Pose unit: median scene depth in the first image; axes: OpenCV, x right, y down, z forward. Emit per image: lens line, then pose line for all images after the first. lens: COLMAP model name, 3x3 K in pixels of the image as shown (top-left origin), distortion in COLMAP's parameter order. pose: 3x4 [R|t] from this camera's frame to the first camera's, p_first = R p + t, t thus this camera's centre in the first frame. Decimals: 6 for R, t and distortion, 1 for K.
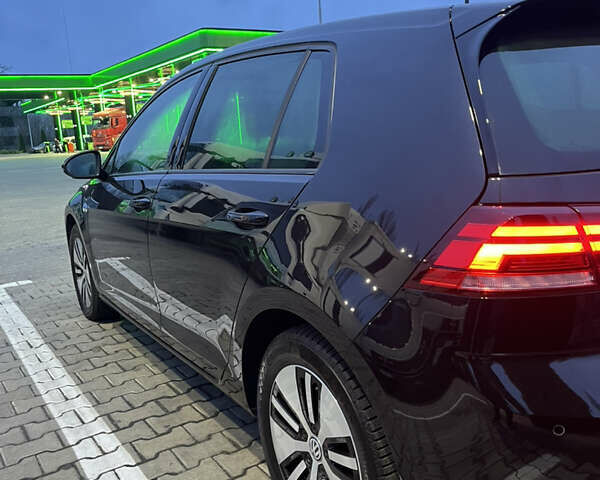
lens RADIAL K [[608.9, 0, 300.0], [0, 608.9, 240.0], [0, 0, 1]] dist [0.012944, 0.001981]
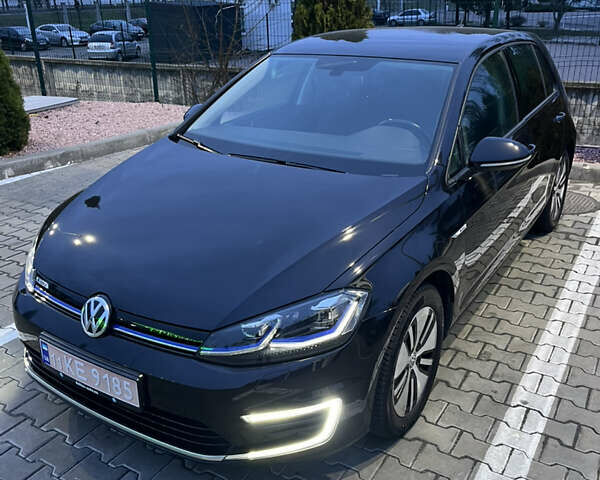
lens RADIAL K [[608.9, 0, 300.0], [0, 608.9, 240.0], [0, 0, 1]] dist [0.012944, 0.001981]
pose [[-0.431984, -0.288216, 0.854589, -1.090258], [0.191270, 0.896730, 0.399113, -0.455087], [-0.881366, 0.335867, -0.332246, 1.717596]]
